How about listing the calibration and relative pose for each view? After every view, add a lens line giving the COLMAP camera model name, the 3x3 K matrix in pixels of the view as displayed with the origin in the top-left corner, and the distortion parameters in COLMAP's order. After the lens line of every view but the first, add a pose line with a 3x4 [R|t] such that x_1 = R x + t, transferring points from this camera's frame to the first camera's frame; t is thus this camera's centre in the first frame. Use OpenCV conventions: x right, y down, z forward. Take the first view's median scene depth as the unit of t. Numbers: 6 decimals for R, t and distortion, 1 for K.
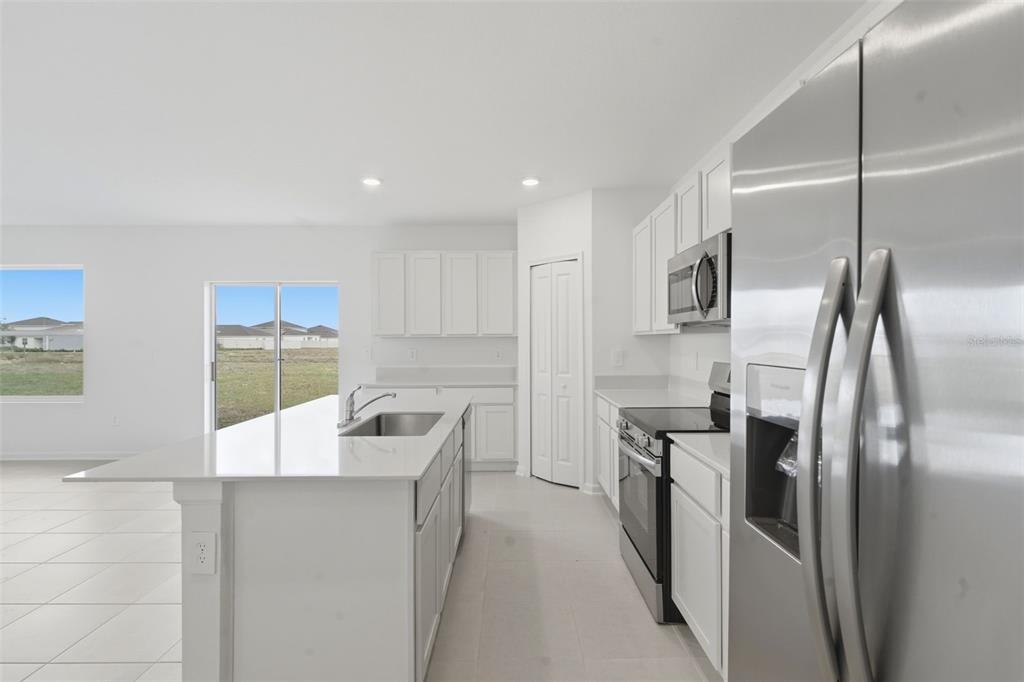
lens RADIAL K [[489.9, 0, 512.8], [0, 489.9, 335.6], [0, 0, 1]] dist [0.002280, -0.002893]
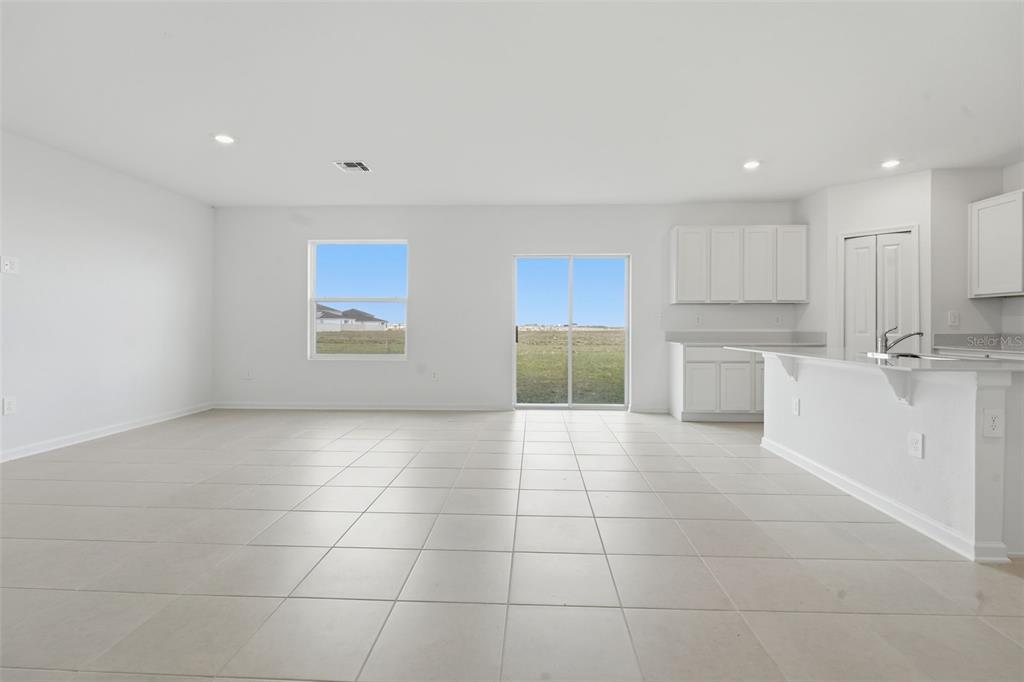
lens RADIAL K [[489.9, 0, 513.6], [0, 489.9, 334.0], [0, 0, 1]] dist [0.002280, -0.002893]
pose [[0.997816, 0.007923, -0.065576, -0.671967], [-0.006044, 0.999567, 0.028792, 0.050959], [0.065775, -0.028333, 0.997432, -0.180244]]
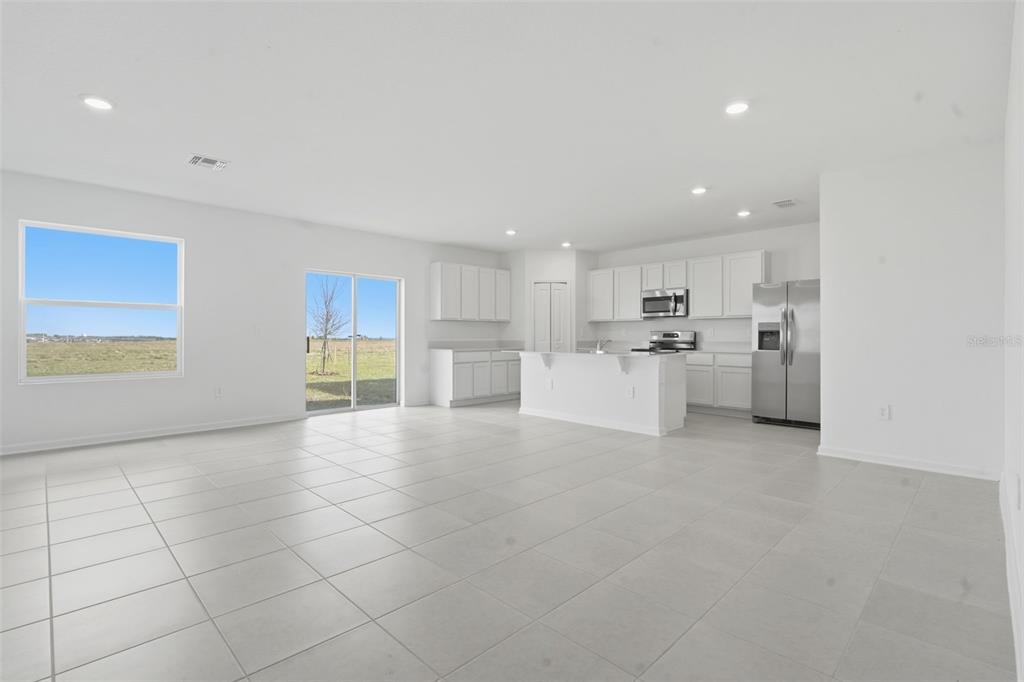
lens RADIAL K [[489.9, 0, 509.1], [0, 489.9, 342.1], [0, 0, 1]] dist [0.002280, -0.002893]
pose [[0.718757, -0.001690, 0.695259, -1.354572], [-0.012861, 0.999794, 0.015725, 0.052637], [-0.695143, -0.020244, 0.718587, -0.256953]]
